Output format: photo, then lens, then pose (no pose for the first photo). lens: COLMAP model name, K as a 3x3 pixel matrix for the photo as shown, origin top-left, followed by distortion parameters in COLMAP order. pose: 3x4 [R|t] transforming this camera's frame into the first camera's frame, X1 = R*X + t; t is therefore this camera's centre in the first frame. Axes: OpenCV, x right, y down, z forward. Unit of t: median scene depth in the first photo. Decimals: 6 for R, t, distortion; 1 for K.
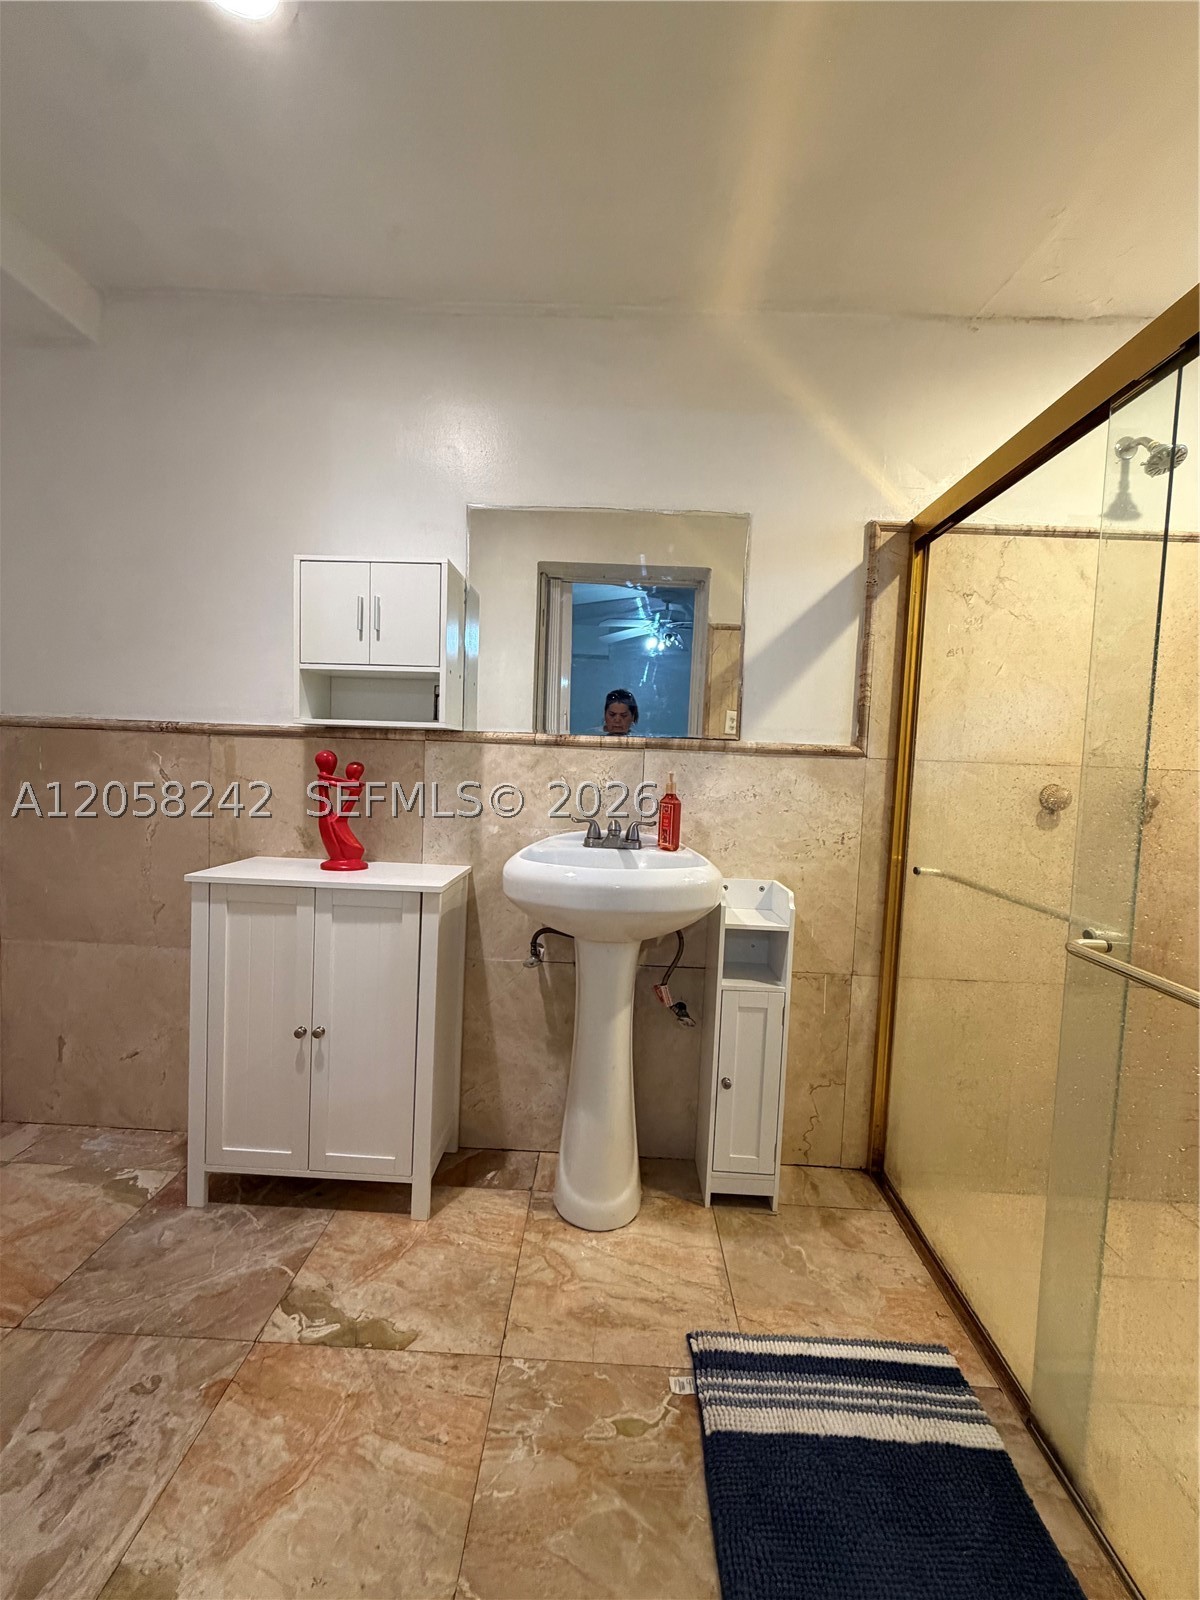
lens RADIAL K [[639.0, 0, 600.6], [0, 639.0, 798.2], [0, 0, 1]] dist [-0.001852, 0.000820]
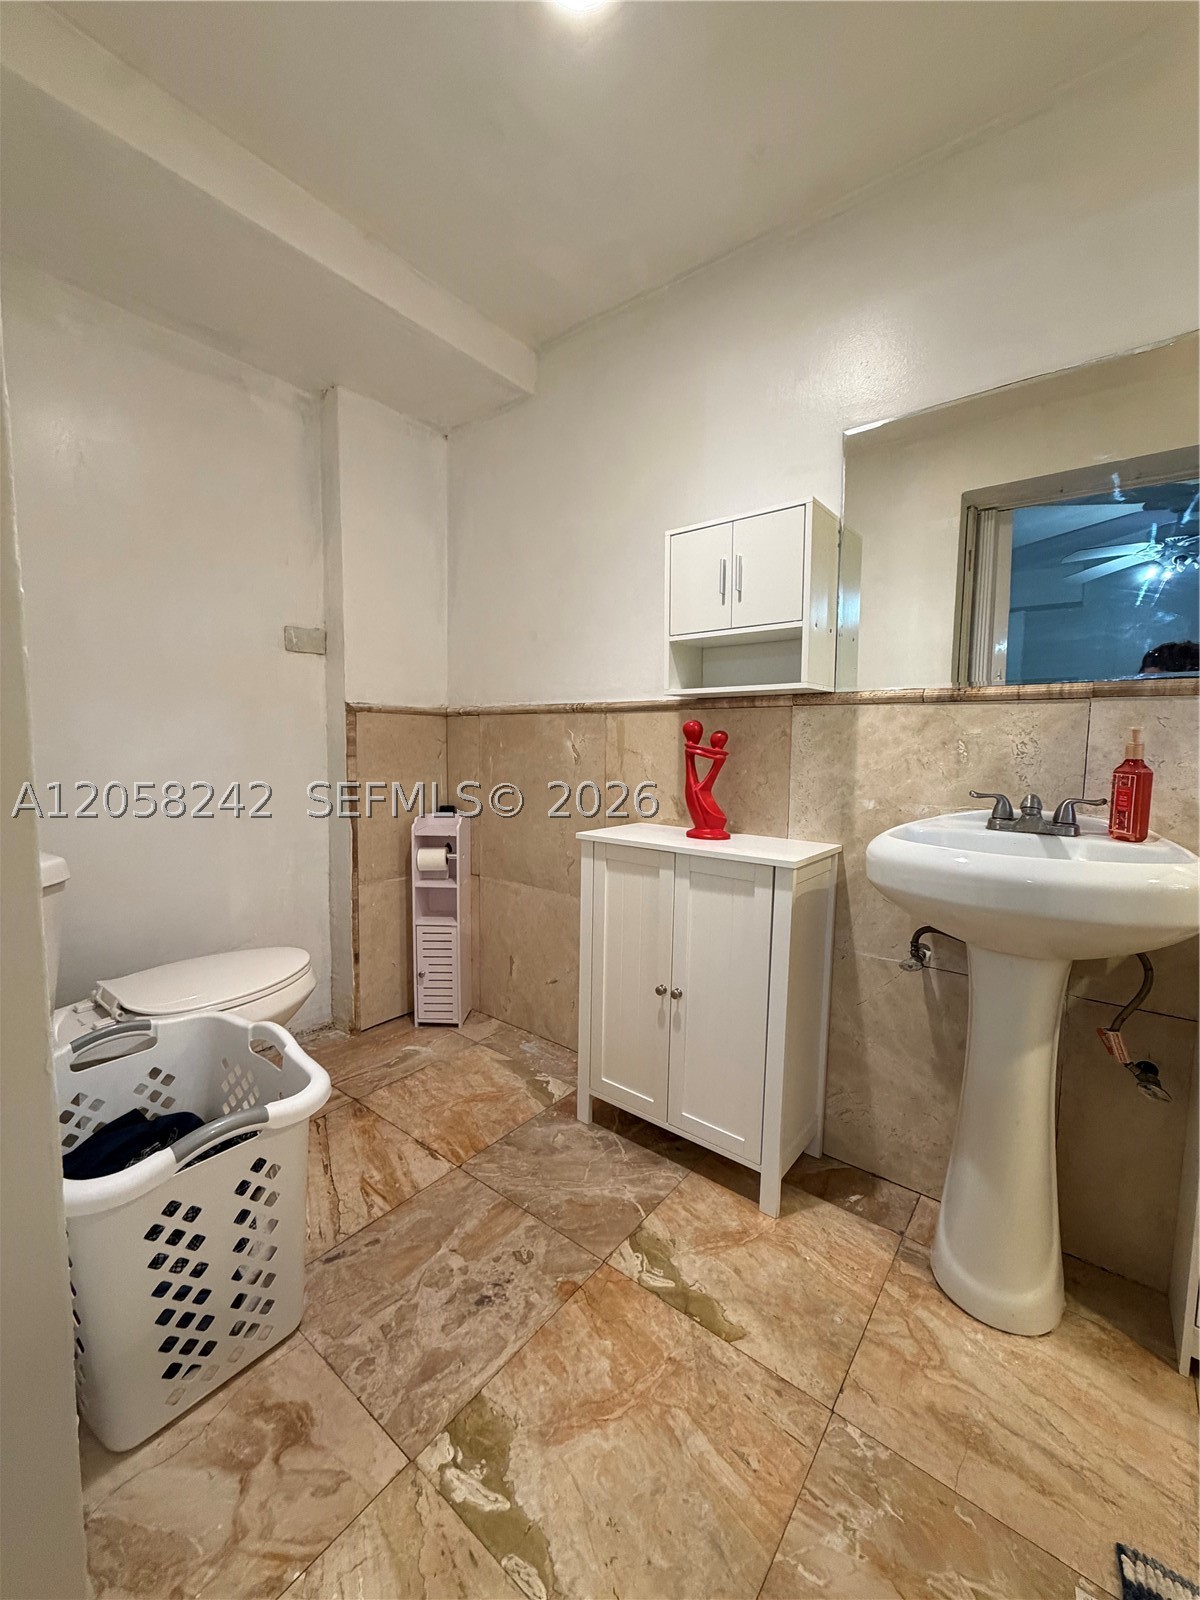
lens RADIAL K [[639.0, 0, 596.5], [0, 639.0, 796.2], [0, 0, 1]] dist [-0.001852, 0.000820]
pose [[0.800078, 0.024706, -0.599387, 0.060568], [-0.014934, 0.999662, 0.021270, 0.027336], [0.599710, -0.008066, 0.800177, 0.097296]]
